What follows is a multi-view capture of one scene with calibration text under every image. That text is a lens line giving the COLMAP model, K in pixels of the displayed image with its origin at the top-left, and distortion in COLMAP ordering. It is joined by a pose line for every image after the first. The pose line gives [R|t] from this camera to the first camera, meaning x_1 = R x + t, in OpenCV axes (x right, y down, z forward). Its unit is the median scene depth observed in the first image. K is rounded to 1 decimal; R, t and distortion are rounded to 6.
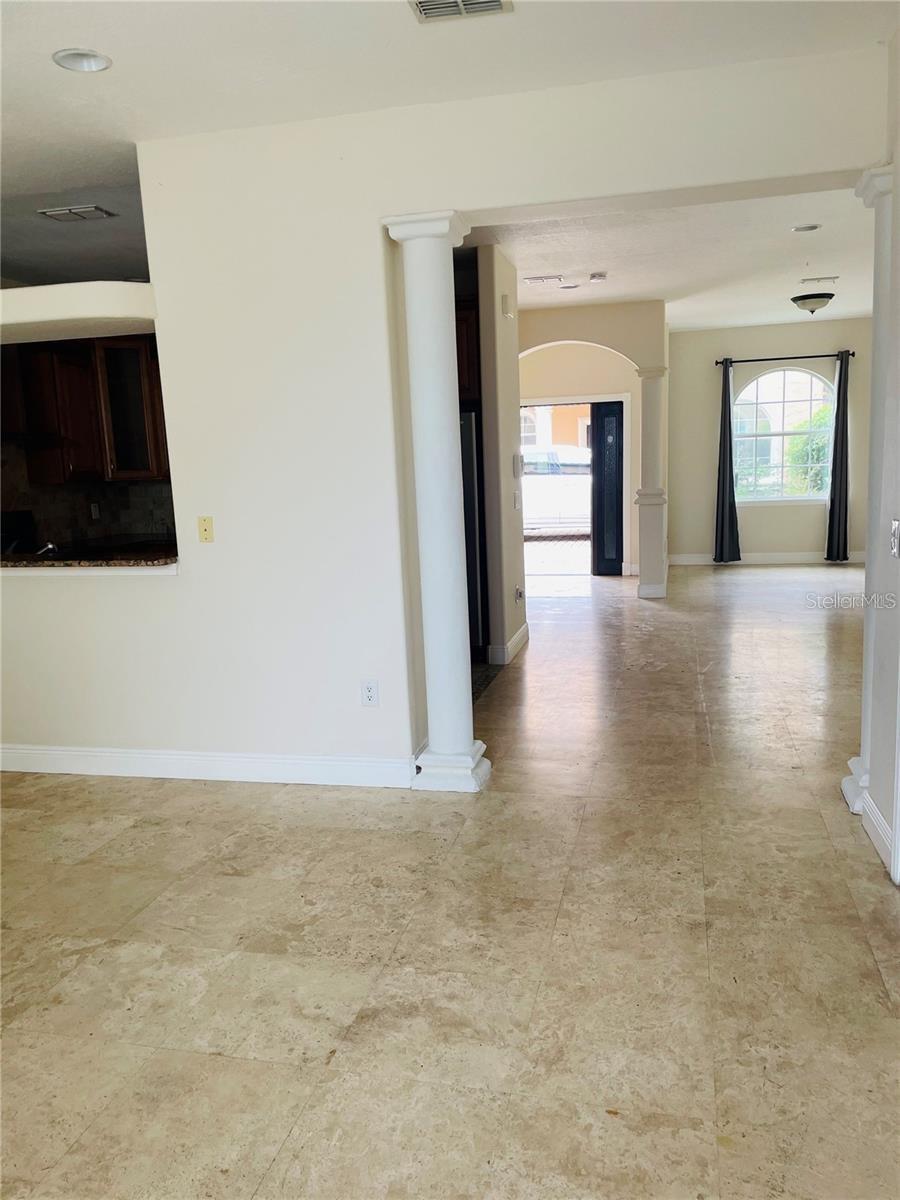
lens RADIAL K [[916.8, 0, 442.6], [0, 916.8, 617.8], [0, 0, 1]] dist [0.051191, -0.038249]
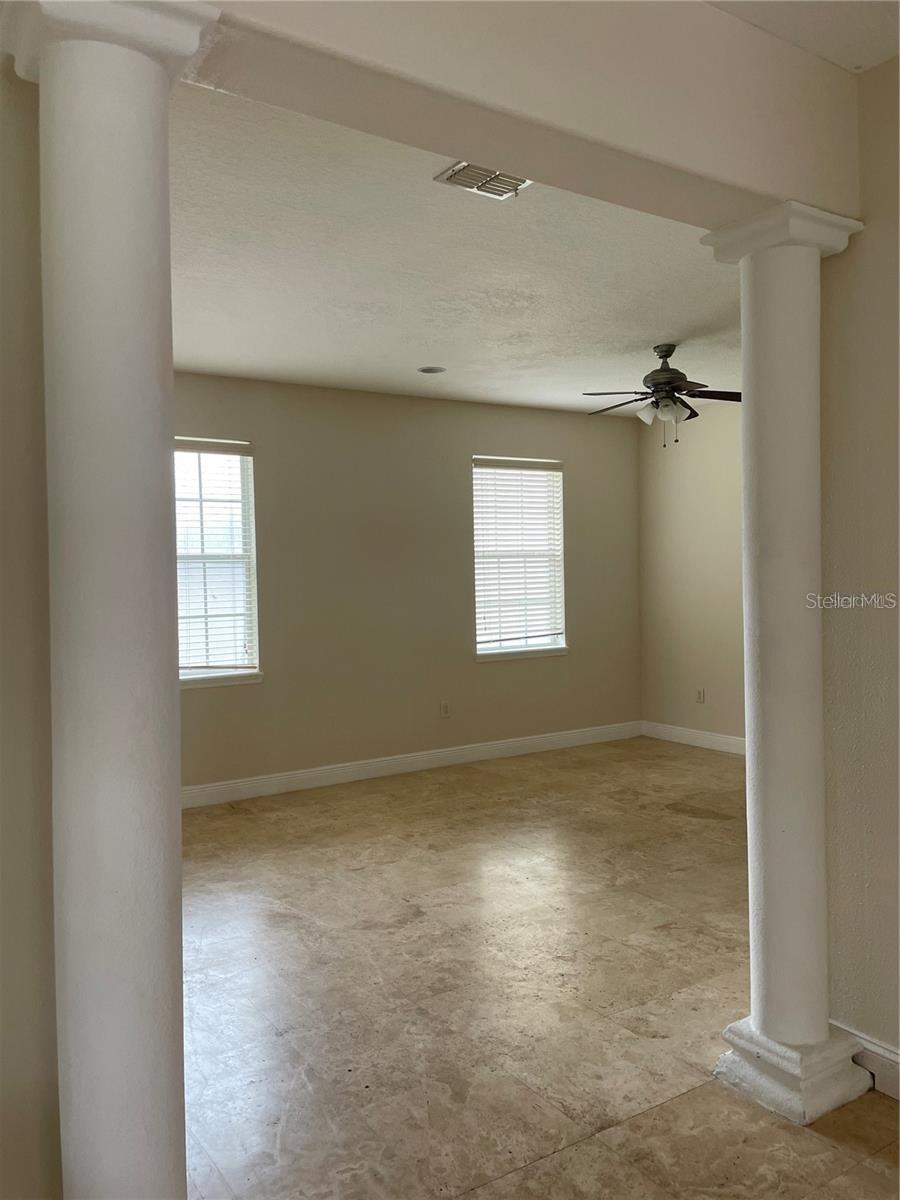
lens RADIAL K [[916.8, 0, 451.4], [0, 916.8, 599.0], [0, 0, 1]] dist [0.051191, -0.038249]
pose [[-0.686605, 0.072049, -0.723451, 0.845404], [-0.076957, 0.982285, 0.170864, -0.329439], [0.722946, 0.172991, -0.668897, 1.696967]]
